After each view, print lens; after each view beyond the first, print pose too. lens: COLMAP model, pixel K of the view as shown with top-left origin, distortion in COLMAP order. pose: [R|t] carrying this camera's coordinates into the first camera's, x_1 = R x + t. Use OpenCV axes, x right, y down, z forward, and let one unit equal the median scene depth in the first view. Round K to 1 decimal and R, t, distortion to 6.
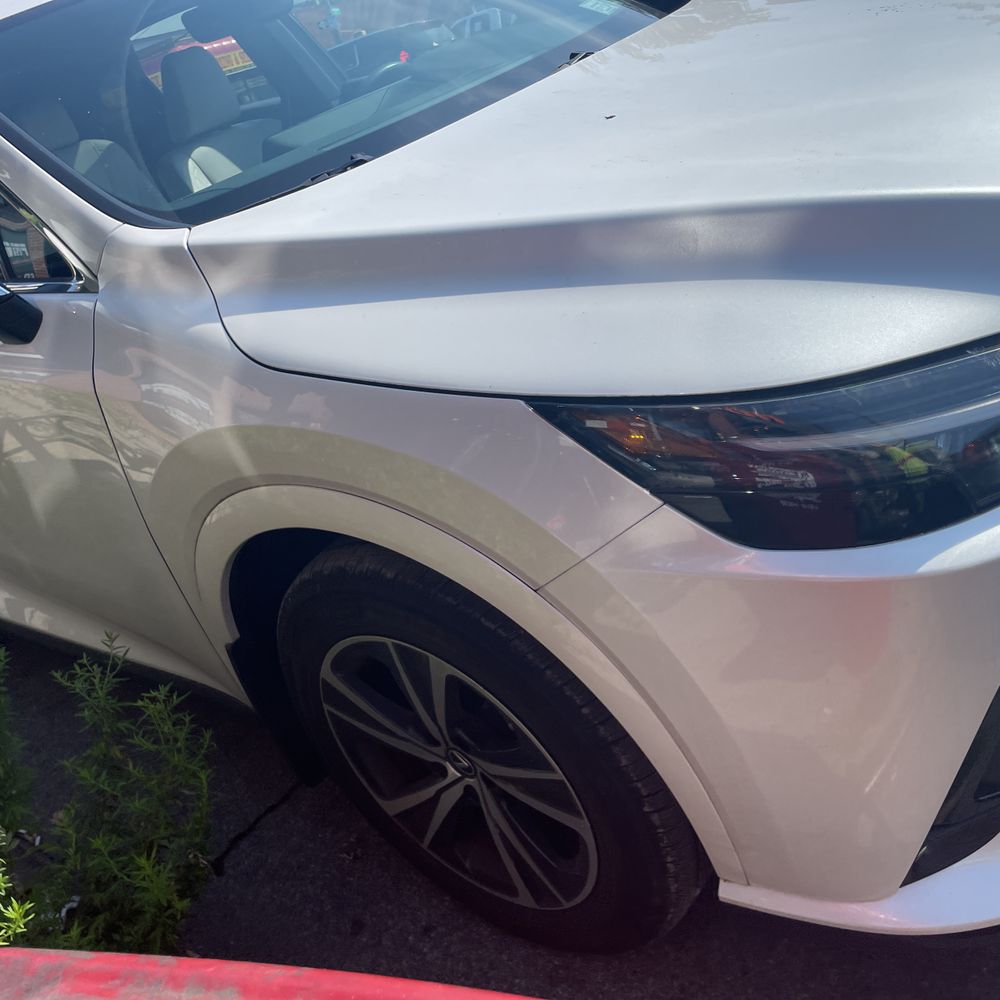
lens RADIAL K [[962.3, 0, 500.1], [0, 962.3, 482.1], [0, 0, 1]] dist [0.093216, -0.120978]
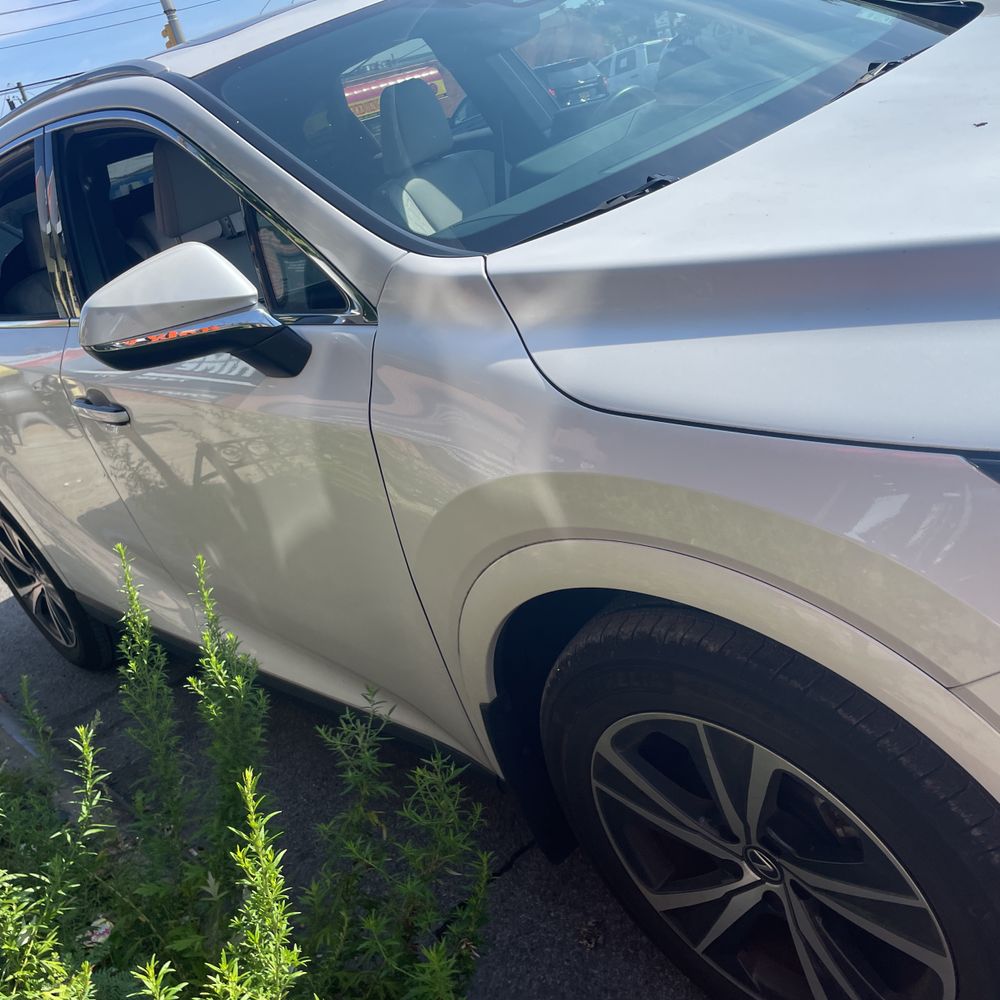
lens RADIAL K [[962.3, 0, 500.1], [0, 962.3, 482.1], [0, 0, 1]] dist [0.093216, -0.120978]
pose [[0.991734, 0.029814, -0.124802, -0.173870], [-0.034061, 0.998906, -0.032040, -0.016055], [0.123711, 0.036026, 0.991664, 0.092468]]
